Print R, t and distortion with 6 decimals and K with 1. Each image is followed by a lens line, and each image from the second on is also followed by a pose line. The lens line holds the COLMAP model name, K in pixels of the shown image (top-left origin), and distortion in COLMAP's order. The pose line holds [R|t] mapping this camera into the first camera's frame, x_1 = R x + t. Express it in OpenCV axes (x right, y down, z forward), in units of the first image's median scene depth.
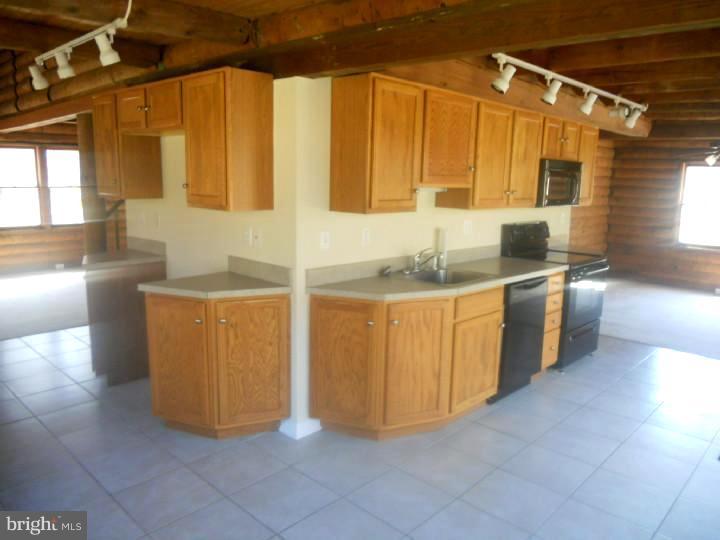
lens RADIAL K [[540.4, 0, 357.8], [0, 540.4, 269.3], [0, 0, 1]] dist [-0.055621, 0.009266]
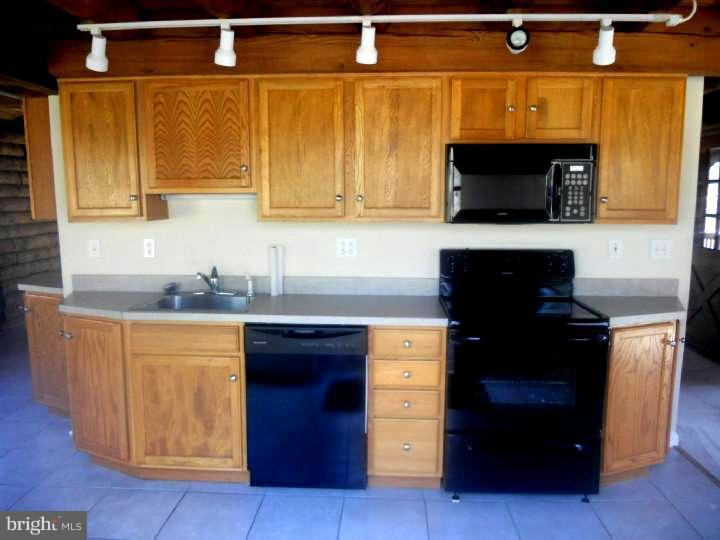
lens RADIAL K [[540.4, 0, 357.8], [0, 540.4, 269.3], [0, 0, 1]] dist [-0.055621, 0.009266]
pose [[0.660331, 0.073865, -0.747333, 0.886844], [-0.109706, 0.993963, 0.001307, -0.060638], [0.742918, 0.081124, 0.664449, 0.610609]]
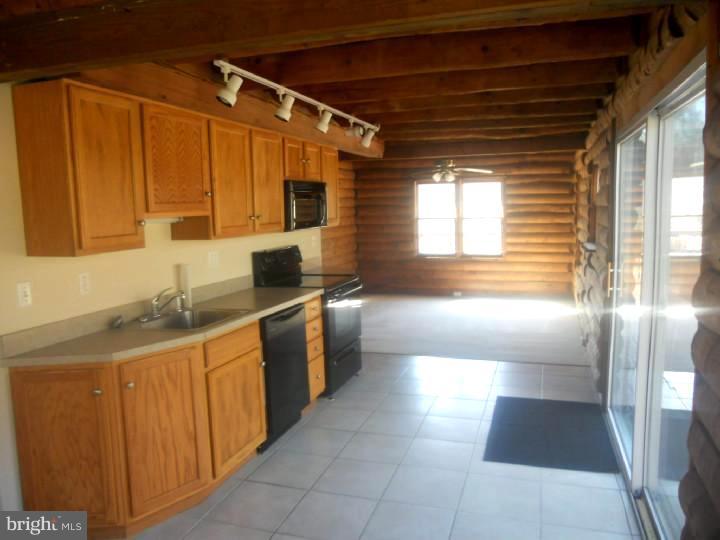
lens RADIAL K [[540.4, 0, 357.8], [0, 540.4, 269.3], [0, 0, 1]] dist [-0.055621, 0.009266]
pose [[0.902337, -0.097755, 0.419800, 0.049287], [0.119658, 0.992472, -0.026090, -0.010720], [-0.414089, 0.073774, 0.907242, 0.102073]]
